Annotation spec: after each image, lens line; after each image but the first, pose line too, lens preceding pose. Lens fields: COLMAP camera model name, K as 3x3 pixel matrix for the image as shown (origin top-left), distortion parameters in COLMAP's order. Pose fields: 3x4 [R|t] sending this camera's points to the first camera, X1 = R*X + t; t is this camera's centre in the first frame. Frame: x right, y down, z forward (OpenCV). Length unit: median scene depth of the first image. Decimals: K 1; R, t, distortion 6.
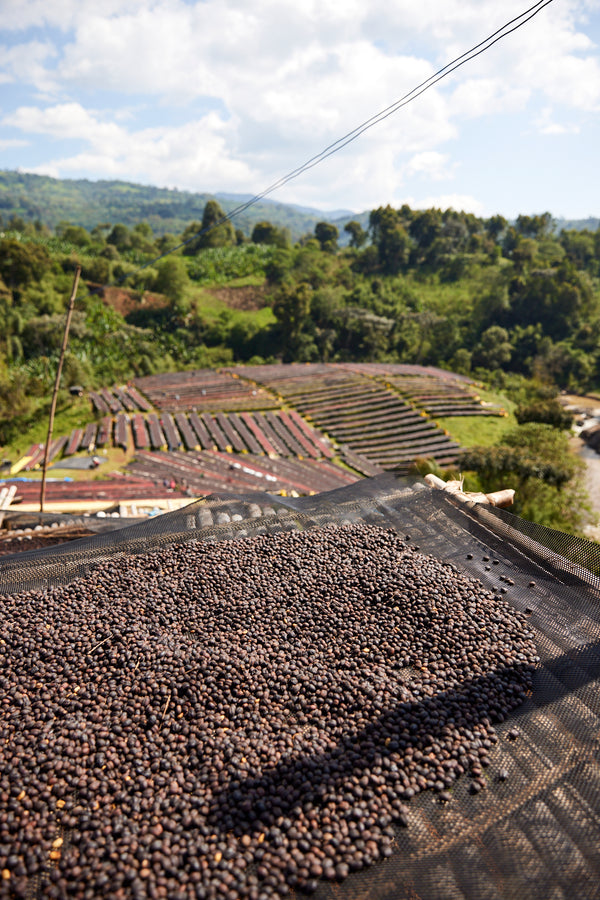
lens RADIAL K [[636.9, 0, 297.5], [0, 636.9, 435.5], [0, 0, 1]] dist [-0.014228, 0.002272]
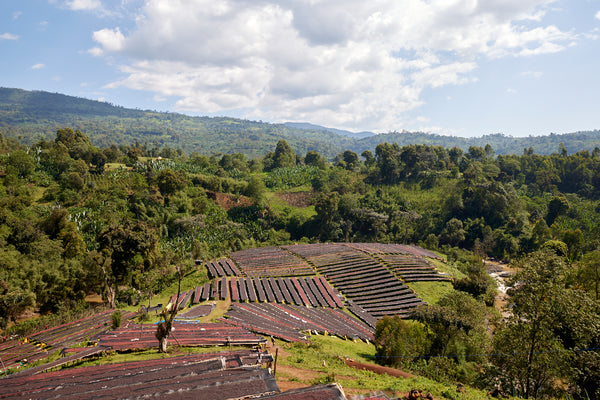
lens RADIAL K [[434.5, 0, 301.4], [0, 434.5, 186.4], [0, 0, 1]] dist [-0.011367, -0.001554]
pose [[0.996261, 0.005738, -0.086205, 0.023369], [-0.022873, 0.979705, -0.199133, -0.026664], [0.083313, 0.200361, 0.976173, -0.121565]]
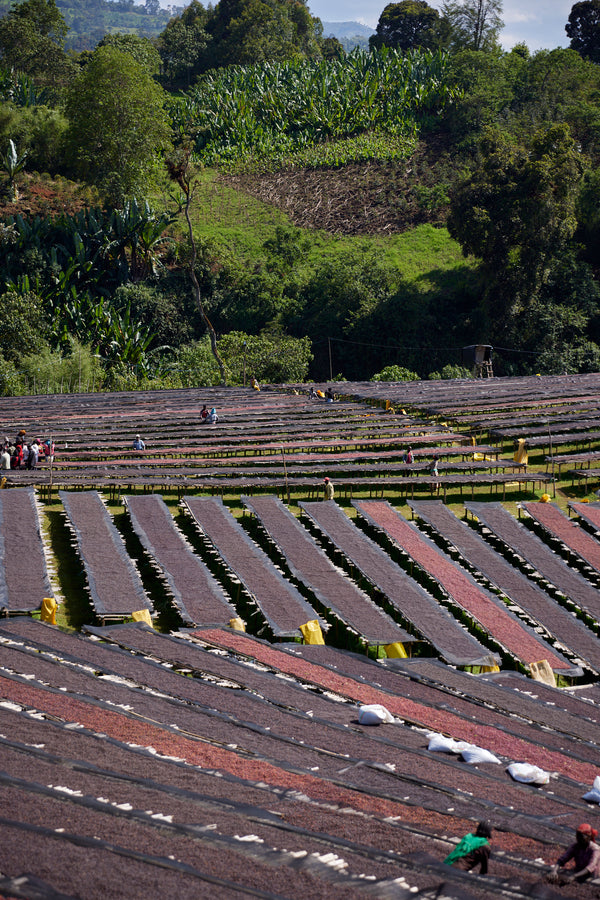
lens RADIAL K [[1694.8, 0, 300.0], [0, 1694.8, 450.0], [0, 0, 1]] dist [0.014105, 0.077971]
pose [[0.995313, 0.006827, -0.096467, -0.032291], [-0.020676, 0.989462, -0.143311, 0.019546], [0.094472, 0.144634, 0.984965, 0.256418]]
